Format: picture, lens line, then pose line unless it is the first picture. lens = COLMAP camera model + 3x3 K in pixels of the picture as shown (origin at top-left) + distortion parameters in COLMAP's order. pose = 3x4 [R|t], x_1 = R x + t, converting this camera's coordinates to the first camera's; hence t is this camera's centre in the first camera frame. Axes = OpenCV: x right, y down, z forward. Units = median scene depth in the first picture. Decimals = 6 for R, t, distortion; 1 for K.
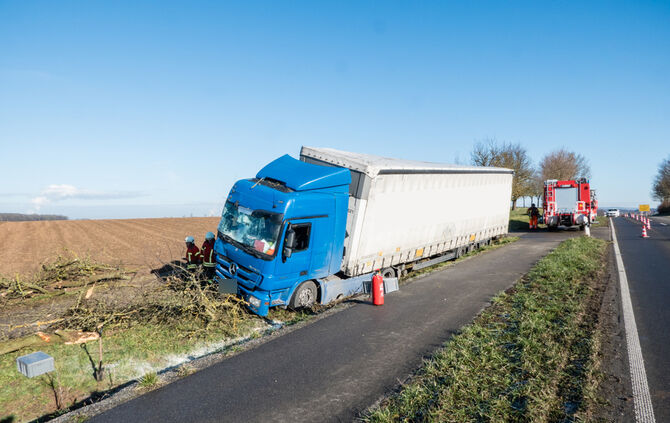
lens RADIAL K [[492.4, 0, 335.0], [0, 492.4, 211.5], [0, 0, 1]] dist [0.006340, -0.000497]
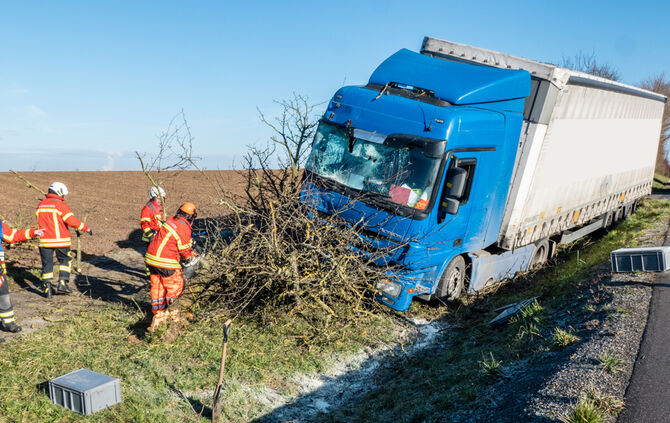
lens RADIAL K [[721.9, 0, 335.0], [0, 721.9, 211.5], [0, 0, 1]] dist [0.006665, -0.004521]
pose [[0.997739, 0.011583, 0.066208, -0.279288], [-0.015387, 0.998242, 0.057231, 0.039728], [-0.065428, -0.058120, 0.996163, 0.128768]]
